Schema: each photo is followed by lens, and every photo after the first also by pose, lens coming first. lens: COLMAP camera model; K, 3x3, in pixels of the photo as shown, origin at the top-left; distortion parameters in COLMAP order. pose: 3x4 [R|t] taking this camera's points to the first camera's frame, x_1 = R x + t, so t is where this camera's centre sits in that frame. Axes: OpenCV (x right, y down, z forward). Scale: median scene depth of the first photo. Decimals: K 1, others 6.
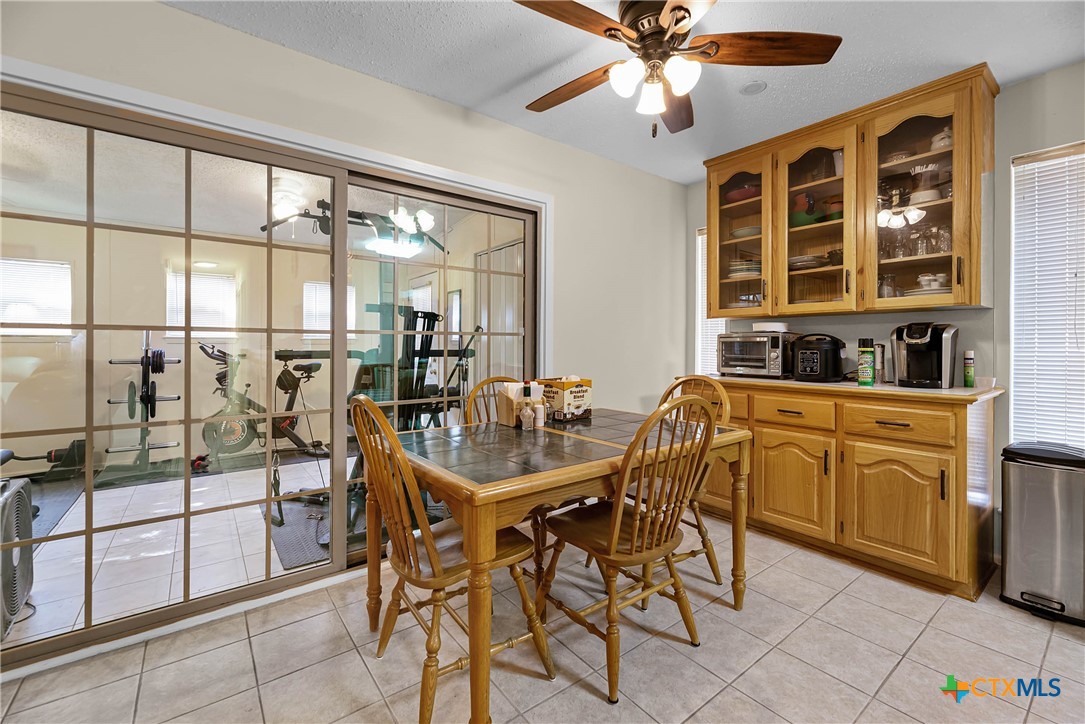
lens RADIAL K [[465.0, 0, 528.7], [0, 465.0, 342.5], [0, 0, 1]] dist [0.011711, -0.000445]
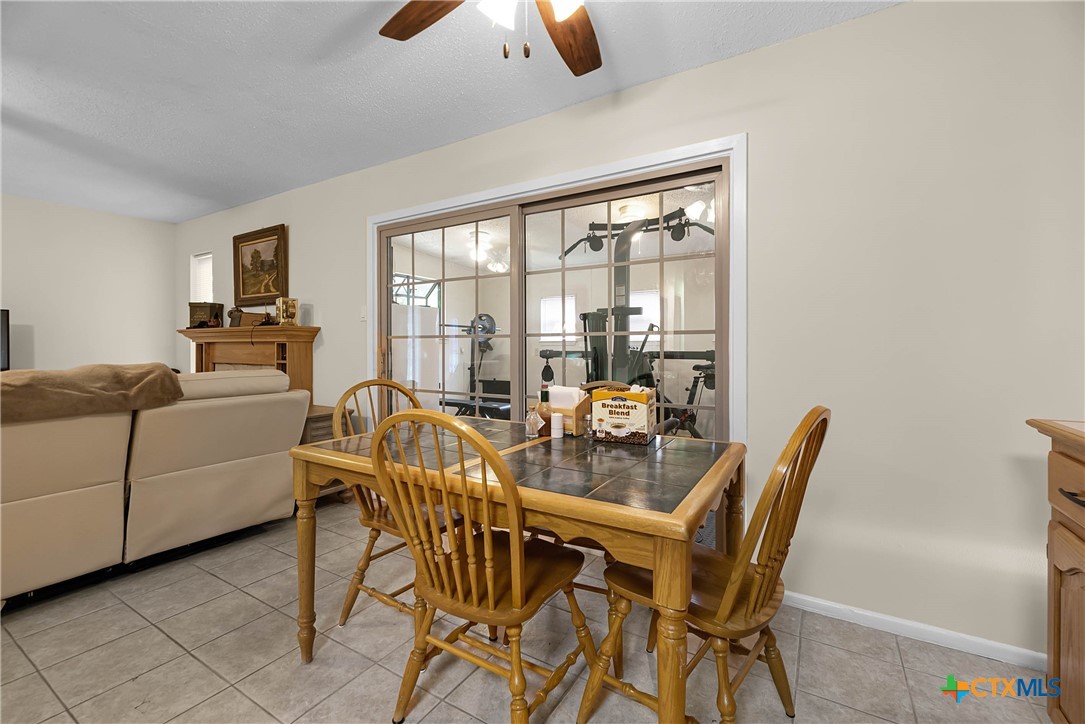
lens RADIAL K [[452.4, 0, 539.6], [0, 452.4, 347.4], [0, 0, 1]] dist [0.001573, -0.000081]
pose [[0.365367, -0.000352, -0.930863, 0.640582], [0.005541, 0.999983, 0.001796, 0.005864], [0.930847, -0.005814, 0.365363, 0.519453]]
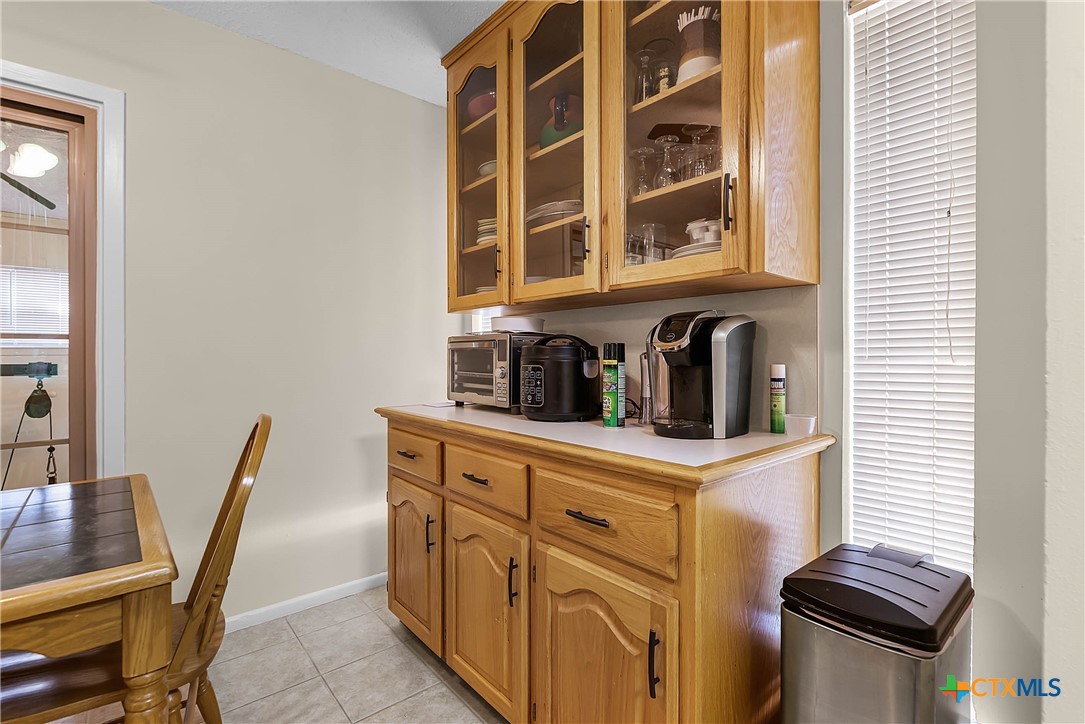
lens RADIAL K [[492.2, 0, 543.8], [0, 492.2, 353.4], [0, 0, 1]] dist [0.004062, 0.000600]
pose [[0.998620, -0.001539, 0.052489, 0.592659], [0.001637, 0.999997, -0.001817, 0.005406], [-0.052486, 0.001901, 0.998620, 0.421046]]
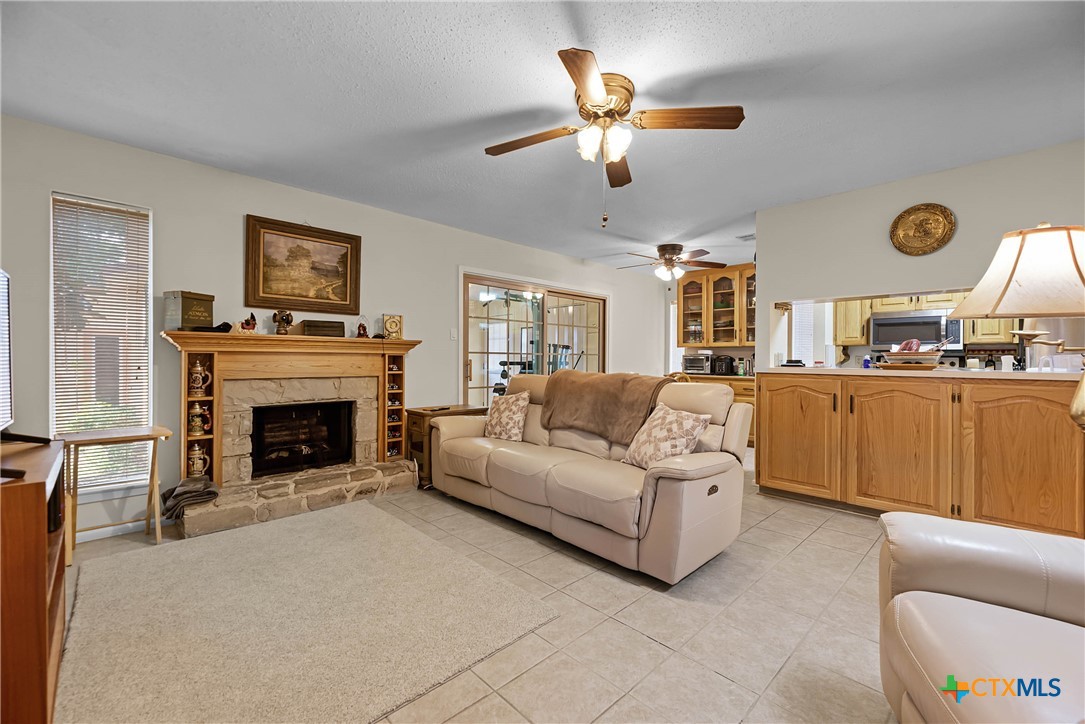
lens RADIAL K [[437.2, 0, 526.7], [0, 437.2, 359.4], [0, 0, 1]] dist [-0.001281, 0.000006]
pose [[0.996127, 0.004910, 0.087789, -0.594058], [-0.005442, 0.999968, 0.005825, -0.005832], [-0.087757, -0.006280, 0.996122, -1.156675]]
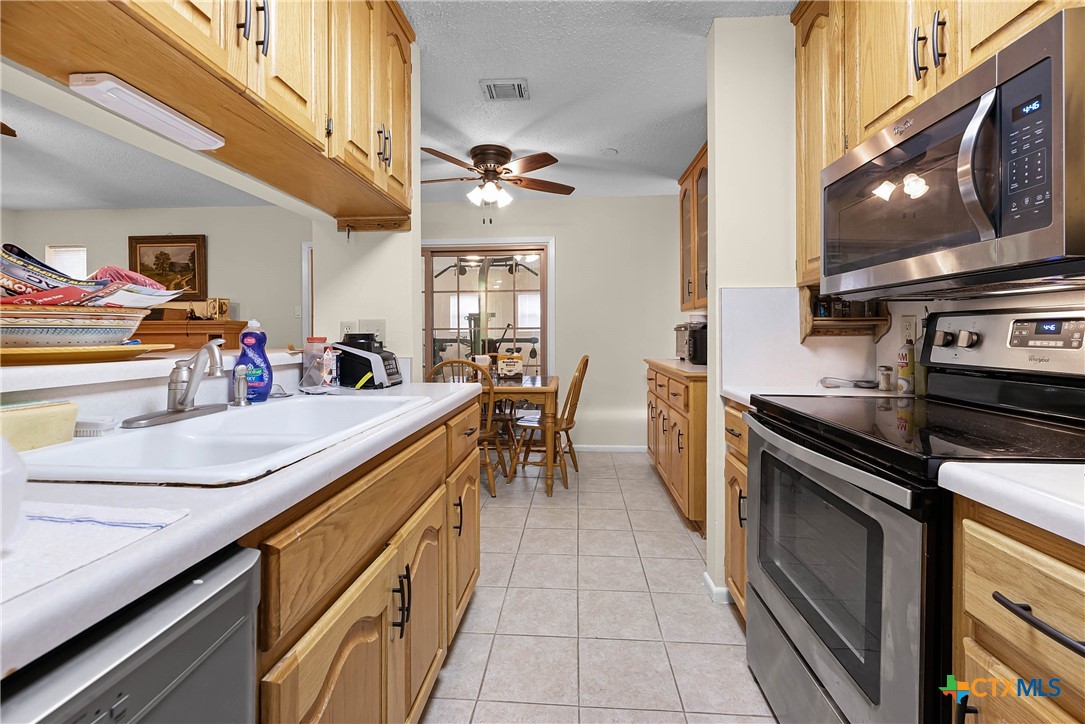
lens RADIAL K [[465.0, 0, 528.7], [0, 465.0, 342.5], [0, 0, 1]] dist [0.011711, -0.000445]
pose [[0.735428, 0.006175, -0.677574, 1.139040], [0.008194, 0.999804, 0.018005, 0.001860], [0.677553, -0.018793, 0.735234, -0.195708]]
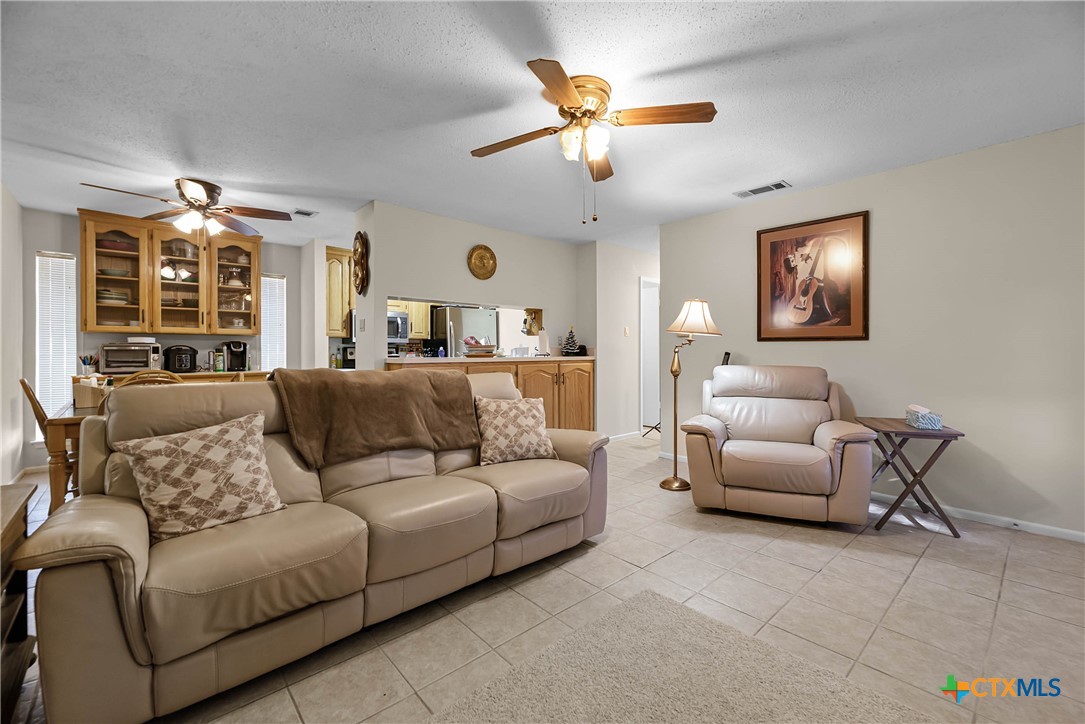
lens RADIAL K [[459.3, 0, 542.5], [0, 459.3, 362.0], [0, 0, 1]] dist [0.001000, 0.000080]
pose [[-0.075513, -0.023048, 0.996878, -1.243377], [-0.003725, 0.999732, 0.022832, -0.000835], [-0.997138, -0.001989, -0.075579, -0.217857]]
